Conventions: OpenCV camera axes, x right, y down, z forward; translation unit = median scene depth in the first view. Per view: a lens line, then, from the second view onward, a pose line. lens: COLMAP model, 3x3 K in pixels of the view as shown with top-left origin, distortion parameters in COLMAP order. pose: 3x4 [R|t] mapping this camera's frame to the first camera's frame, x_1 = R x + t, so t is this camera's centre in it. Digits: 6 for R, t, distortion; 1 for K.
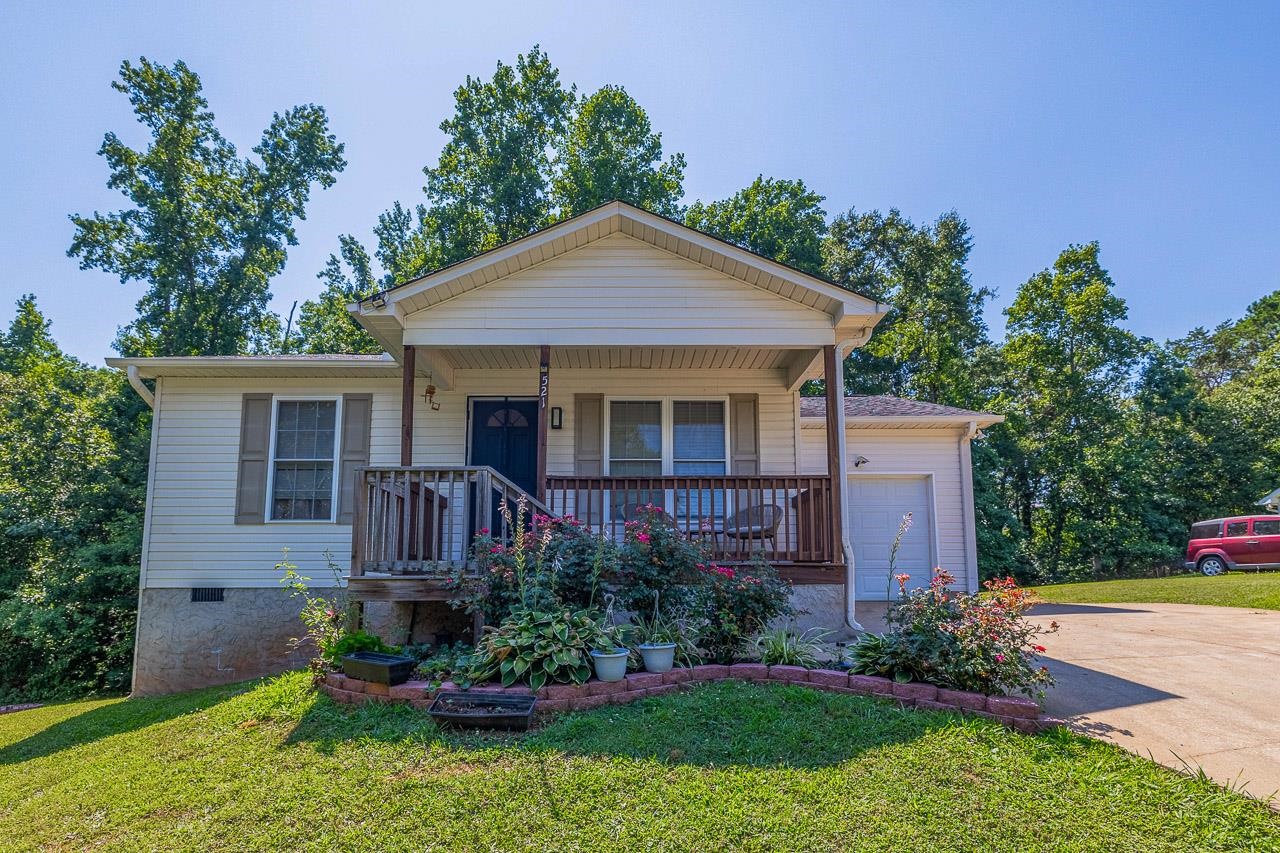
lens RADIAL K [[552.1, 0, 675.3], [0, 552.1, 441.6], [0, 0, 1]] dist [0.002457, 0.000993]
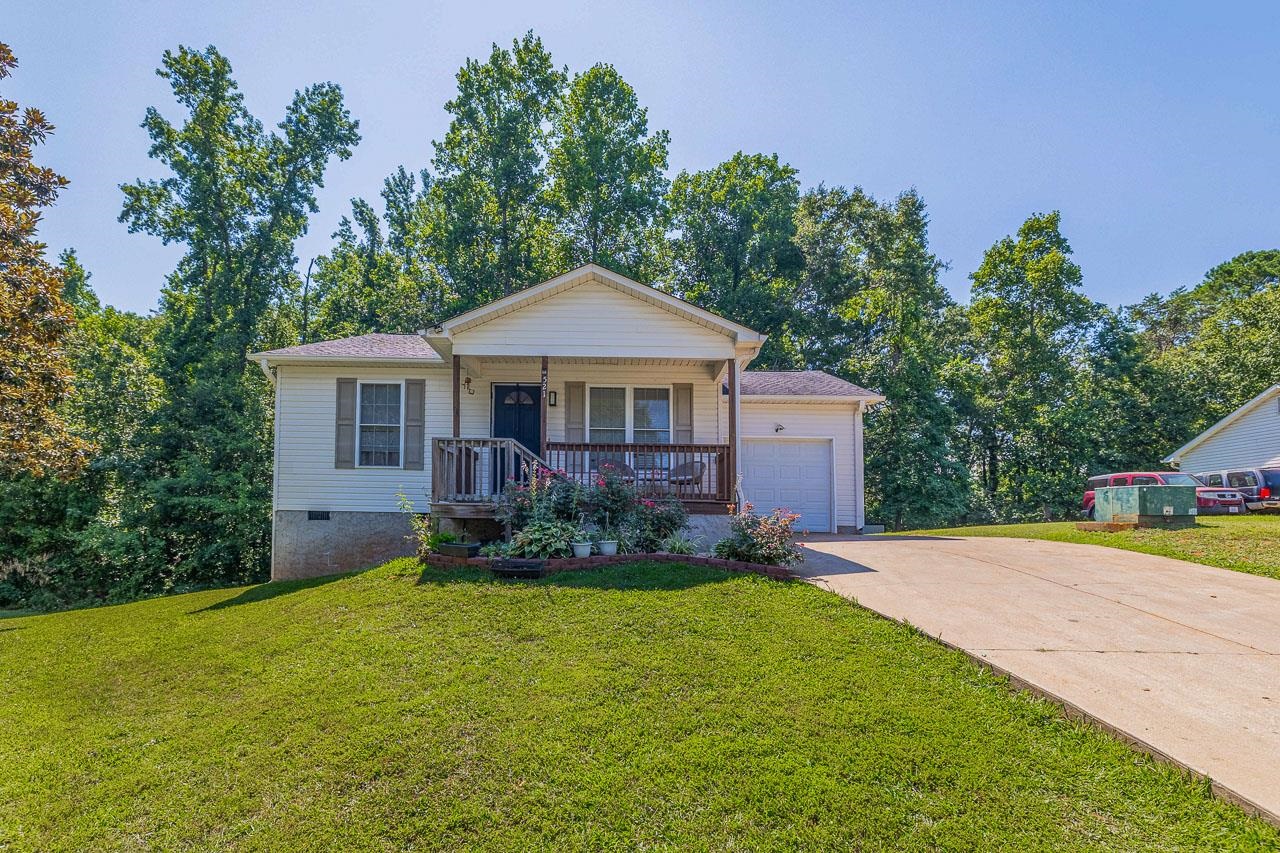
lens RADIAL K [[592.6, 0, 640.0], [0, 592.6, 426.5], [0, 0, 1]] dist [-0.002574, -0.000690]
pose [[0.997861, 0.011383, -0.064378, 0.042601], [-0.006140, 0.996690, 0.081060, -0.037478], [0.065088, -0.080492, 0.994628, -0.200070]]
